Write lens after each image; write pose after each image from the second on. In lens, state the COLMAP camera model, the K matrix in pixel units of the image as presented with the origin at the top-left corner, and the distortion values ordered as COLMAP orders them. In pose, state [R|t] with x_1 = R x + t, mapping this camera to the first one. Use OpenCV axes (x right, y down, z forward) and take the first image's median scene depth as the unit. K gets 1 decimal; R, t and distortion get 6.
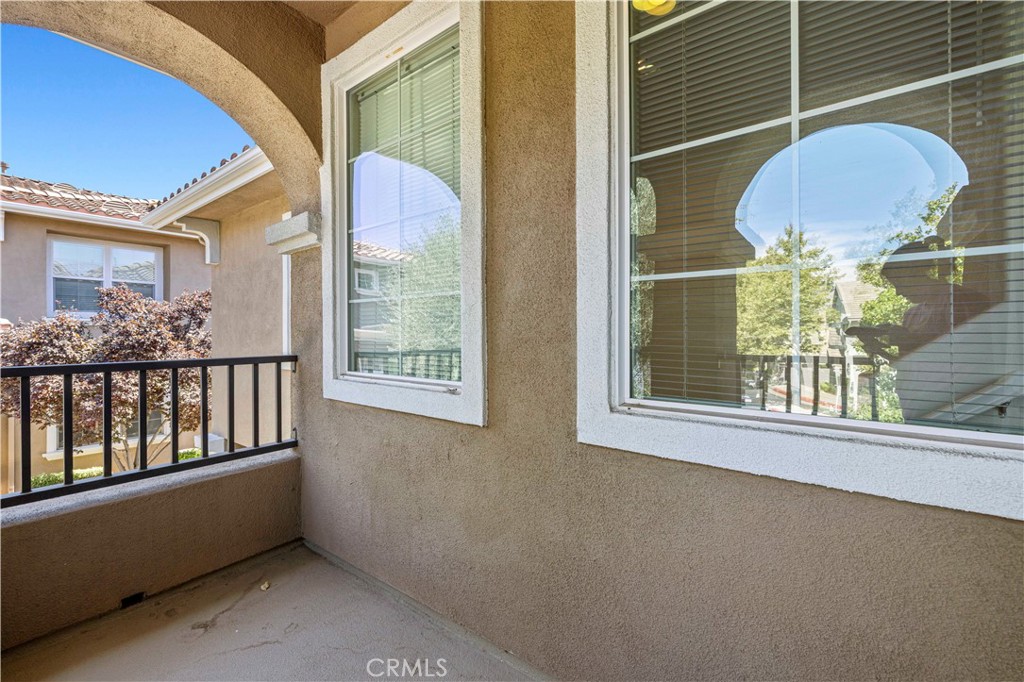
lens RADIAL K [[435.0, 0, 508.5], [0, 435.0, 332.4], [0, 0, 1]] dist [-0.001606, -0.000101]
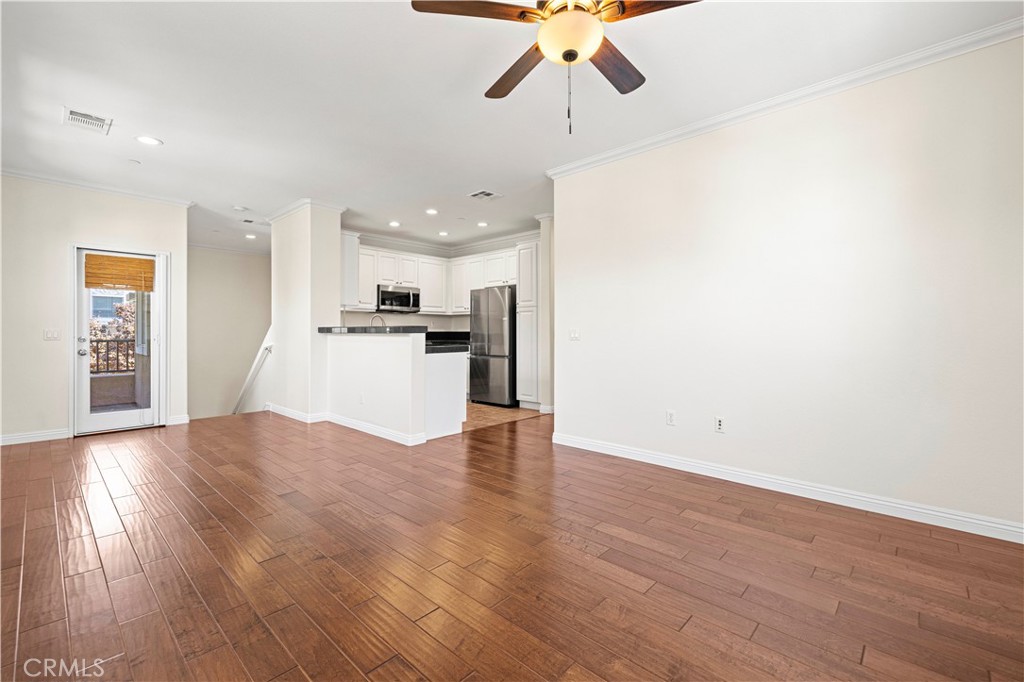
lens RADIAL K [[435.0, 0, 504.6], [0, 435.0, 336.7], [0, 0, 1]] dist [-0.001606, -0.000101]
pose [[0.996021, 0.006937, -0.088845, 0.710841], [-0.006581, 0.999969, 0.004301, 0.003786], [0.088872, -0.003699, 0.996036, -0.526235]]
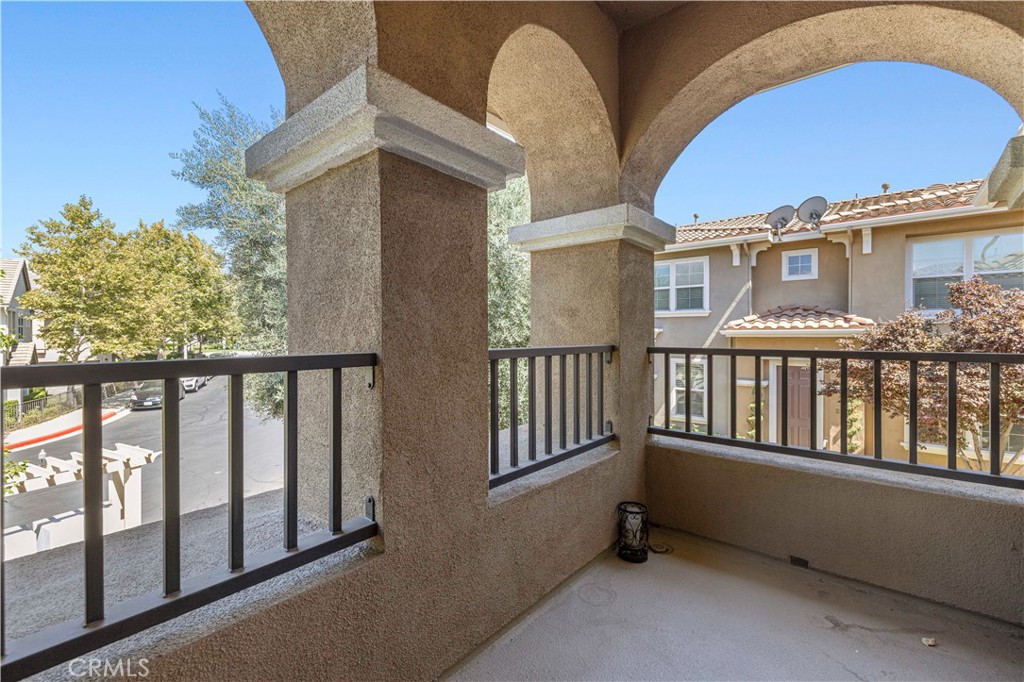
lens RADIAL K [[435.0, 0, 506.9], [0, 435.0, 332.8], [0, 0, 1]] dist [-0.001606, -0.000101]
pose [[-0.038636, 0.002177, -0.999251, 0.065291], [-0.001610, 0.999996, 0.002241, 0.006133], [0.999252, 0.001696, -0.038632, 0.068162]]
